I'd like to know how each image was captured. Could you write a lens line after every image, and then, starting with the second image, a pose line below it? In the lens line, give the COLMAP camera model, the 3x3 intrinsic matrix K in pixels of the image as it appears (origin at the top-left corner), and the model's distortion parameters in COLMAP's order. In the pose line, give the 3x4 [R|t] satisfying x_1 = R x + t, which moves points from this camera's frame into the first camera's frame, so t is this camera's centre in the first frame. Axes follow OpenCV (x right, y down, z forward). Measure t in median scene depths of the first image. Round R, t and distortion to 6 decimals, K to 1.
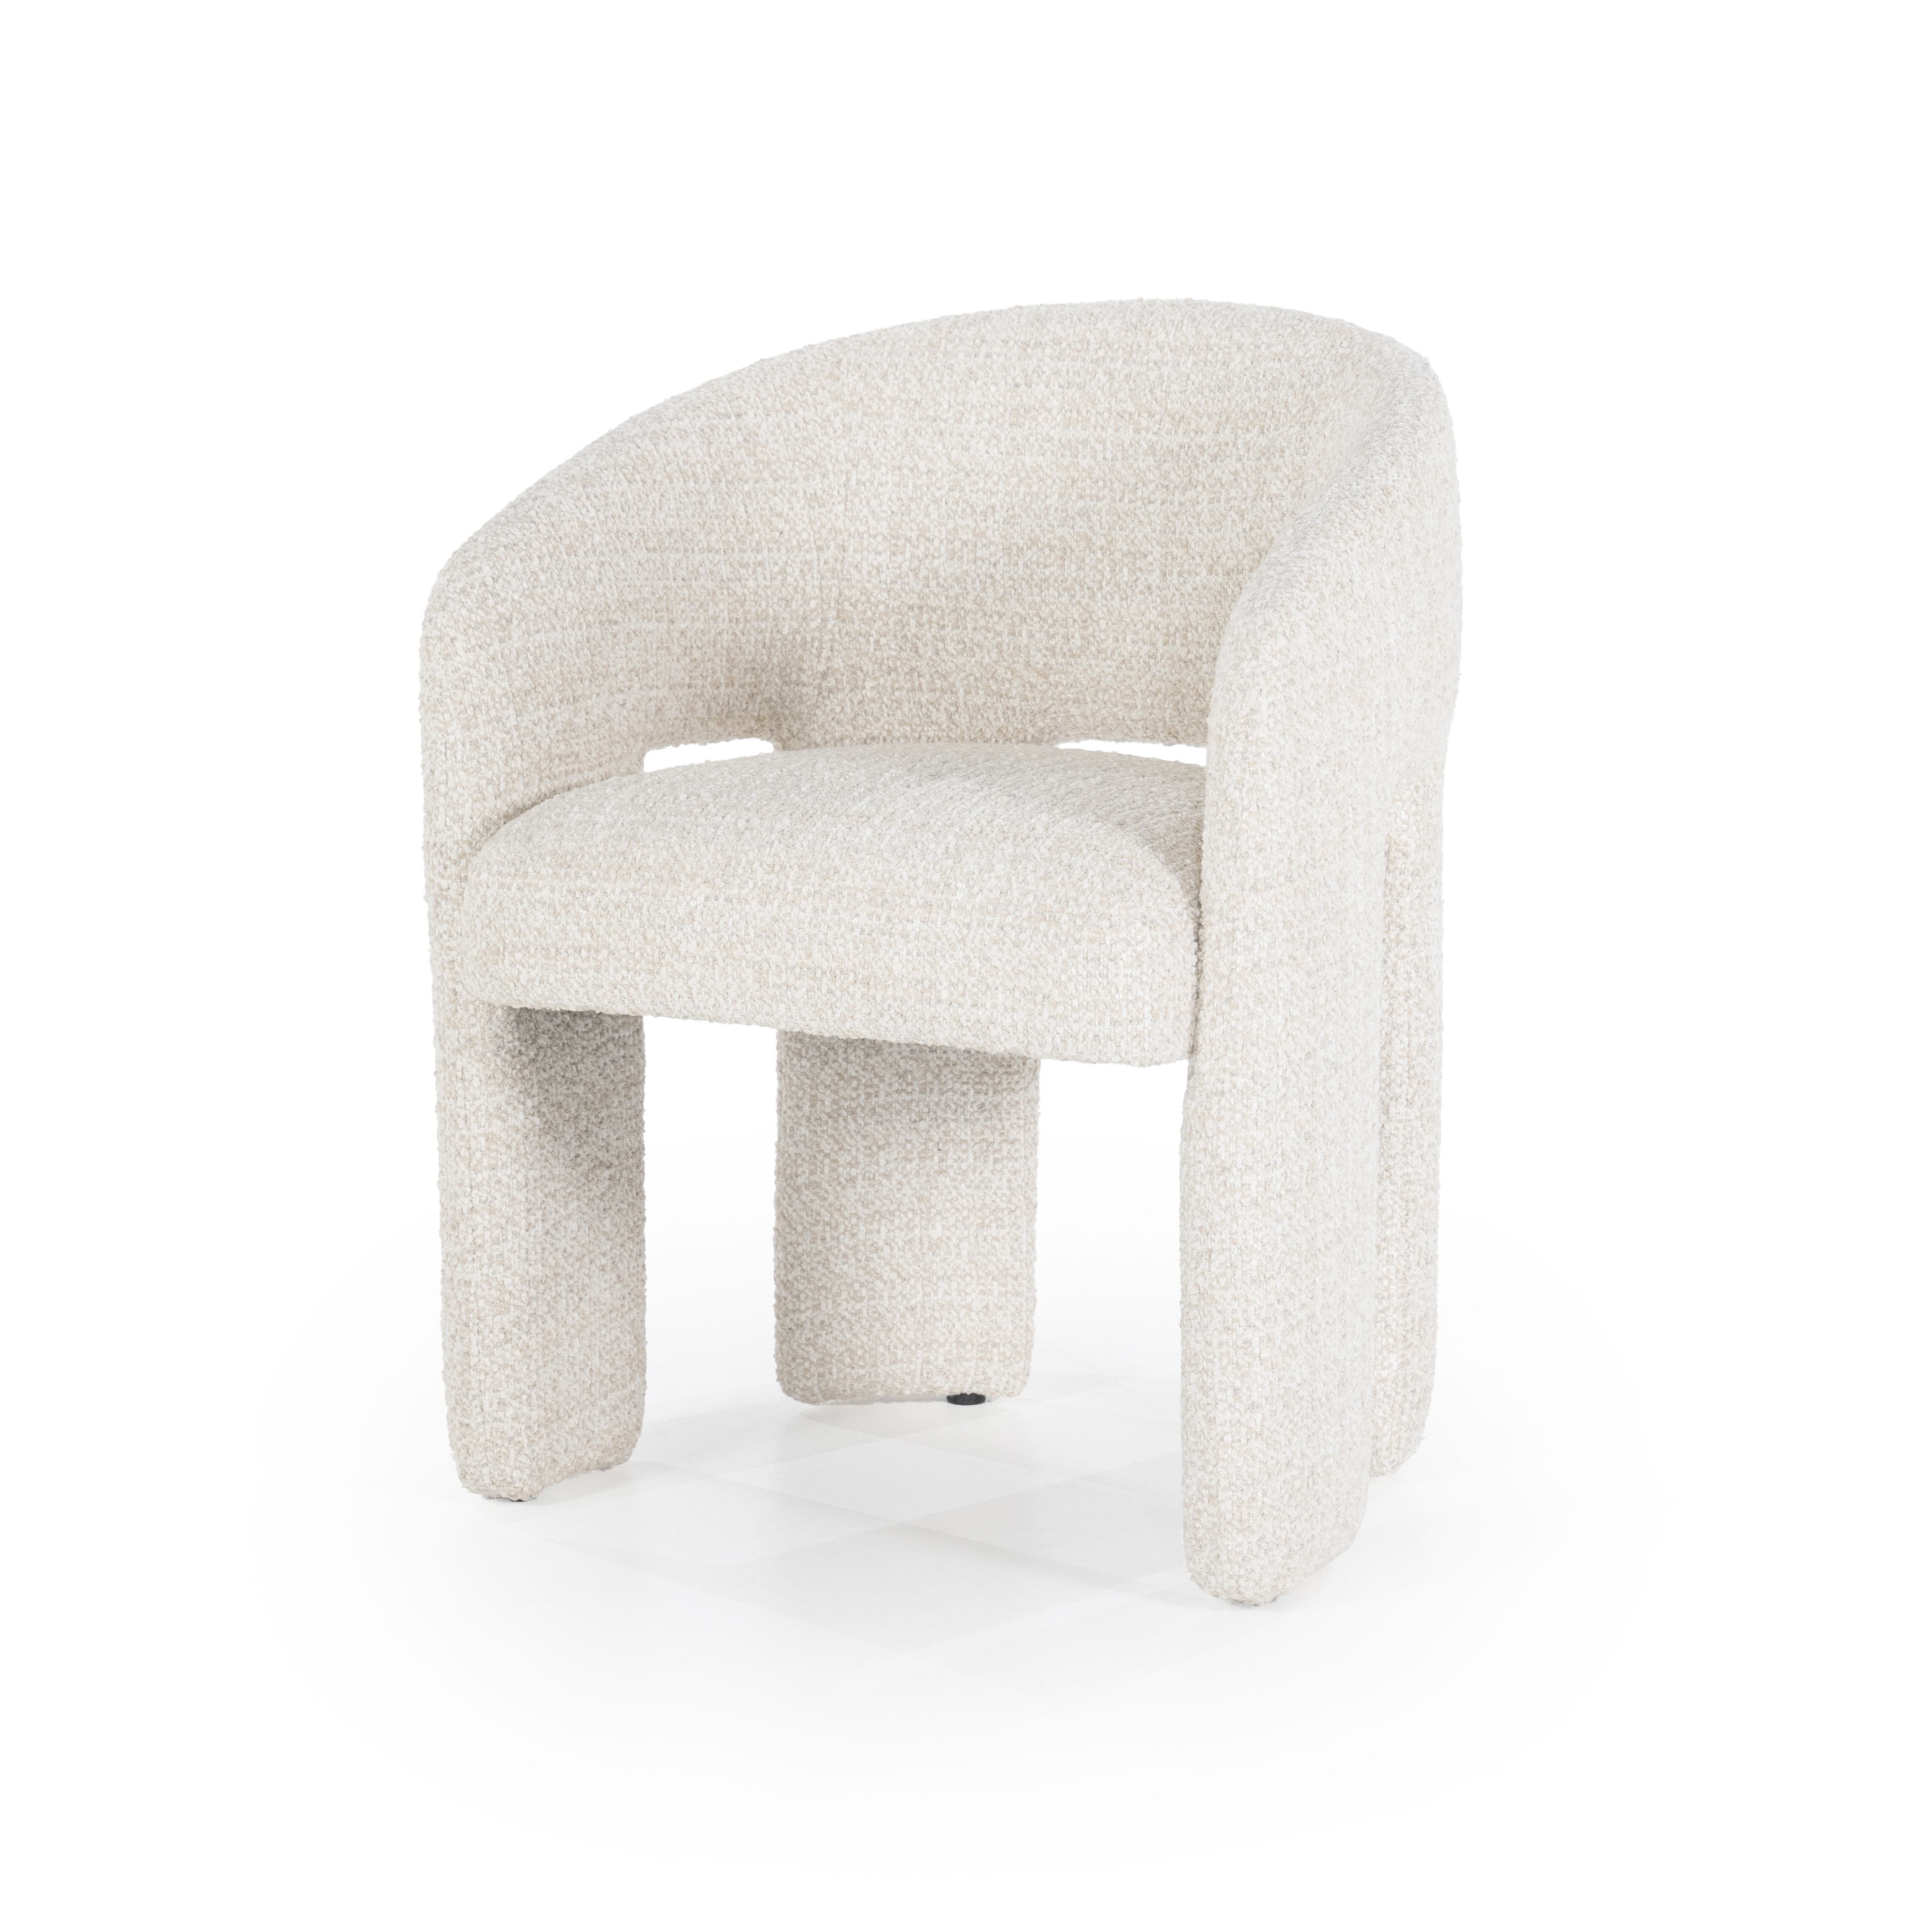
lens RADIAL K [[5553.2, 0, 1003.6], [0, 5553.2, 972.9], [0, 0, 1]] dist [0.340821, 0.000000]
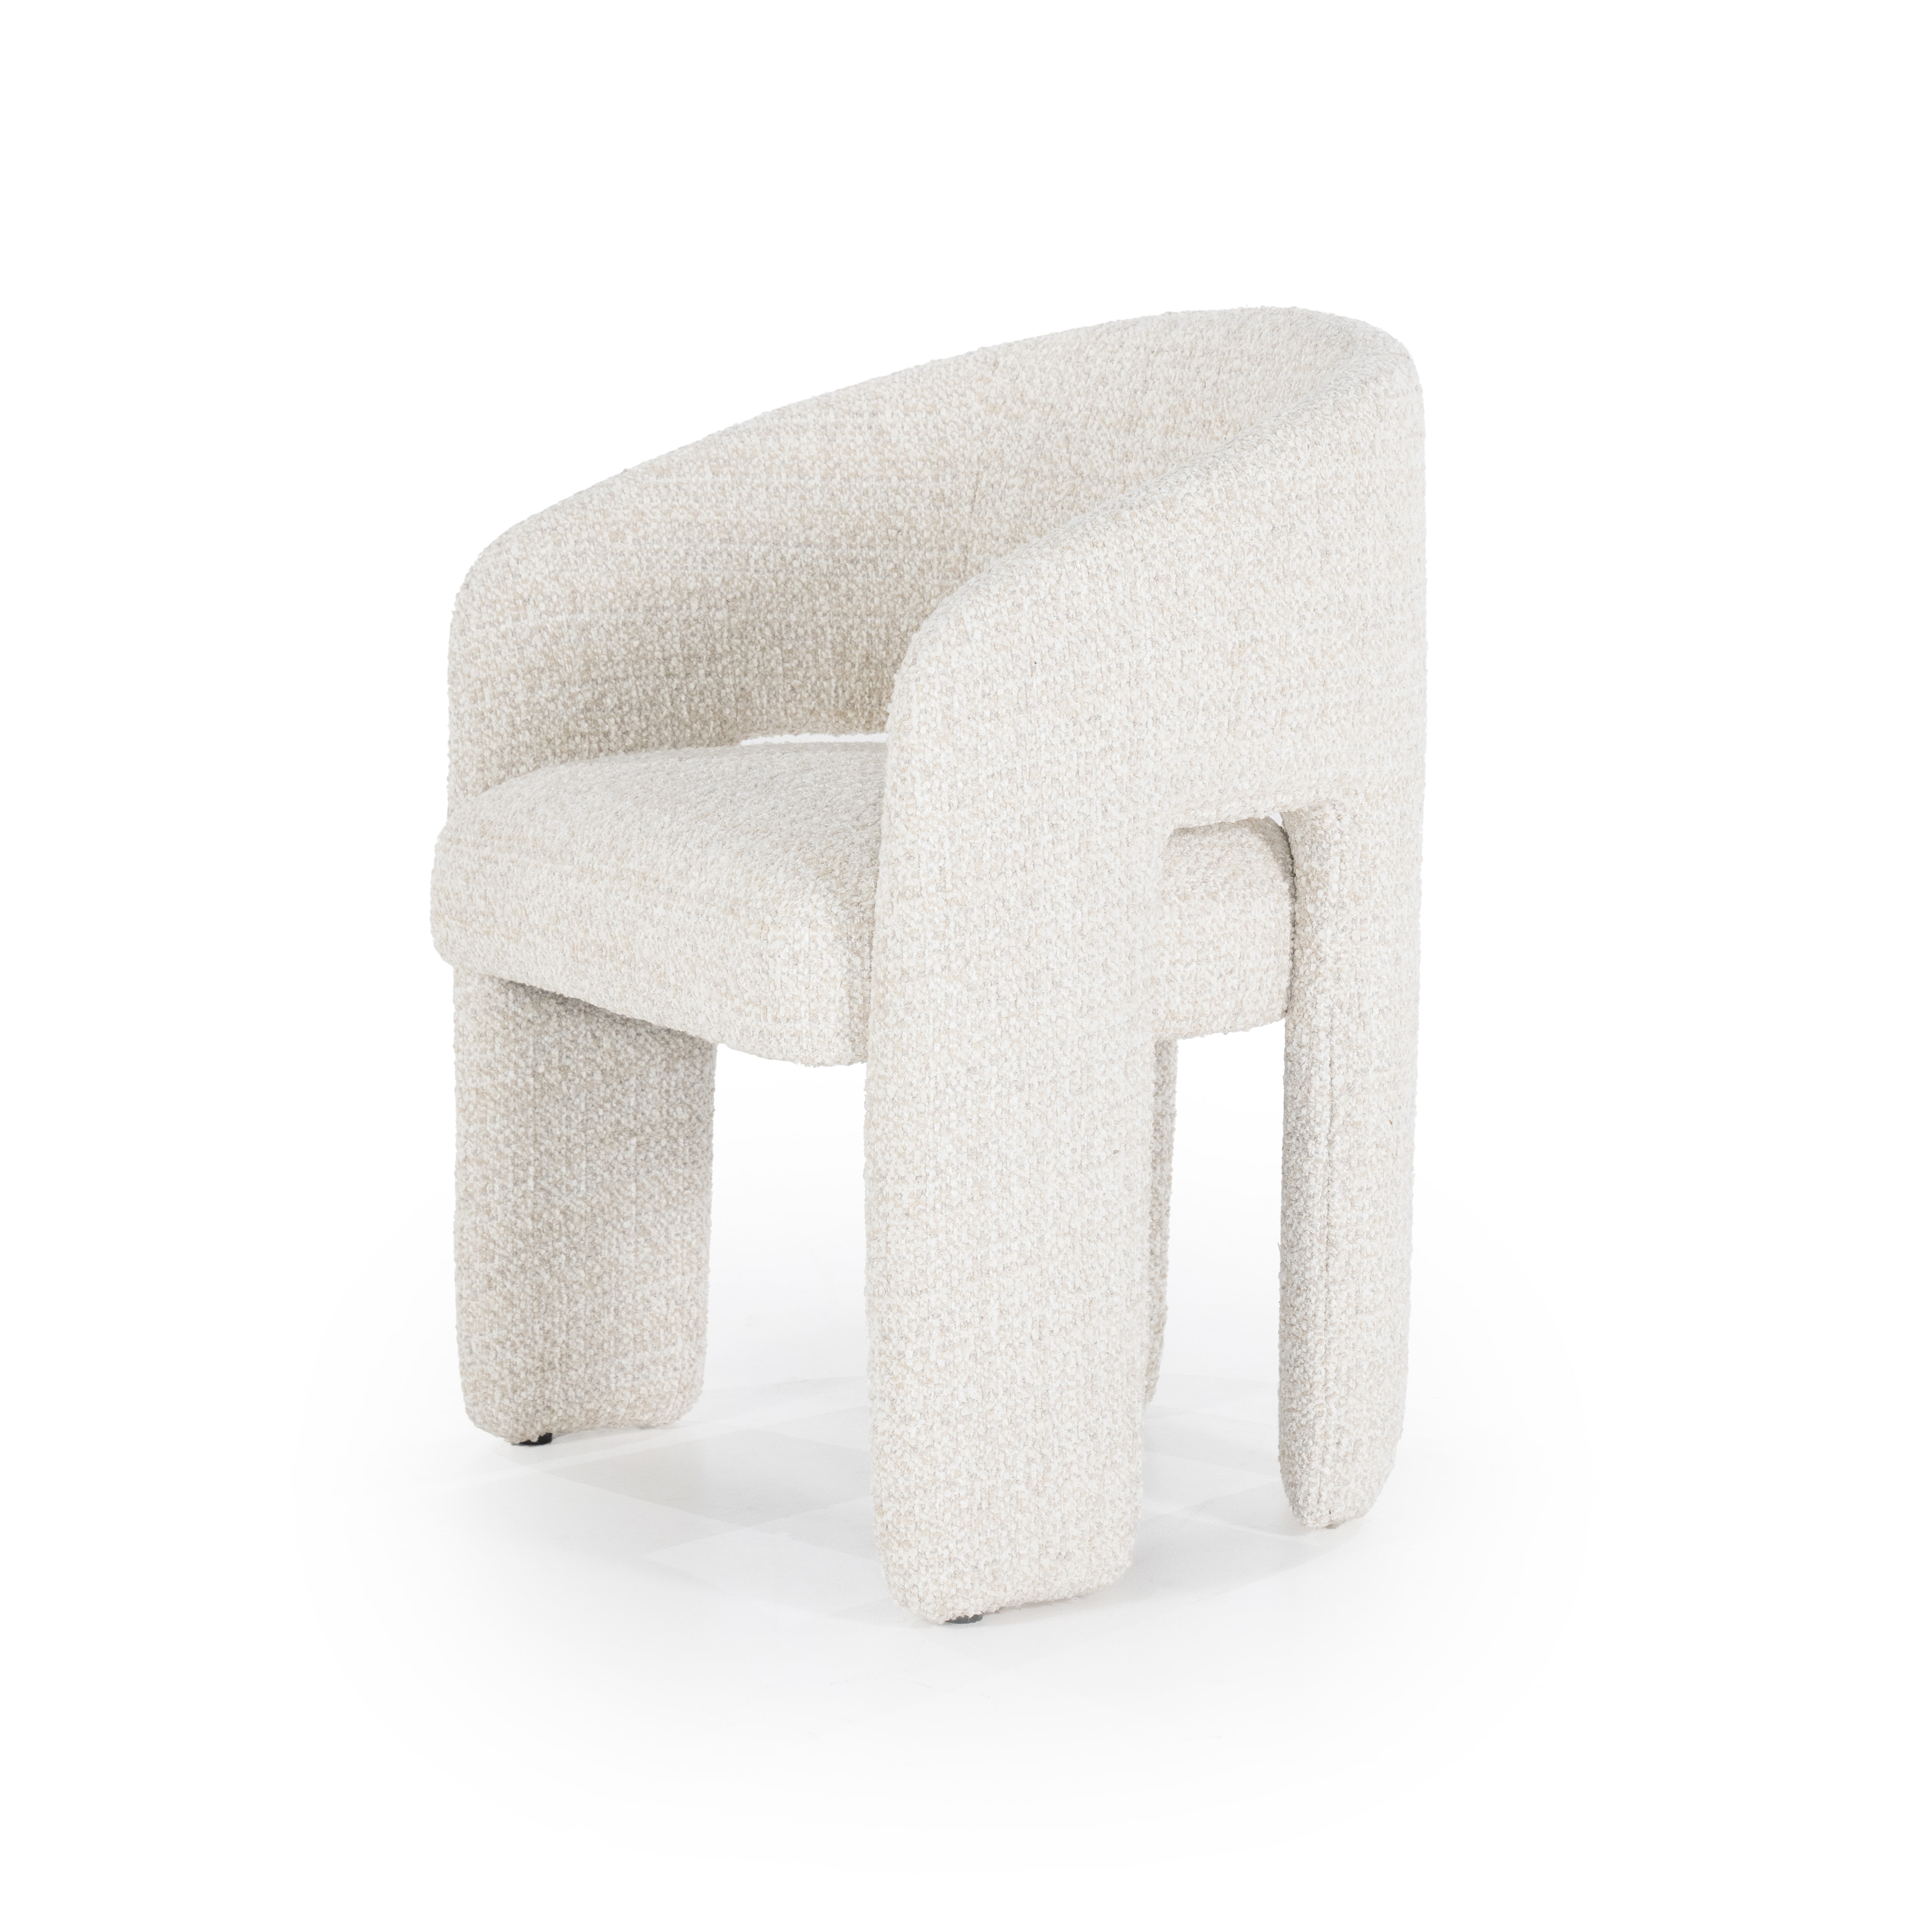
lens RADIAL K [[5553.2, 0, 966.3], [0, 5553.2, 969.4], [0, 0, 1]] dist [0.340821, 0.000000]
pose [[0.866862, 0.076621, -0.492624, 0.500652], [-0.079310, 0.996730, 0.015468, -0.016874], [0.492199, 0.025661, 0.870105, 0.132364]]
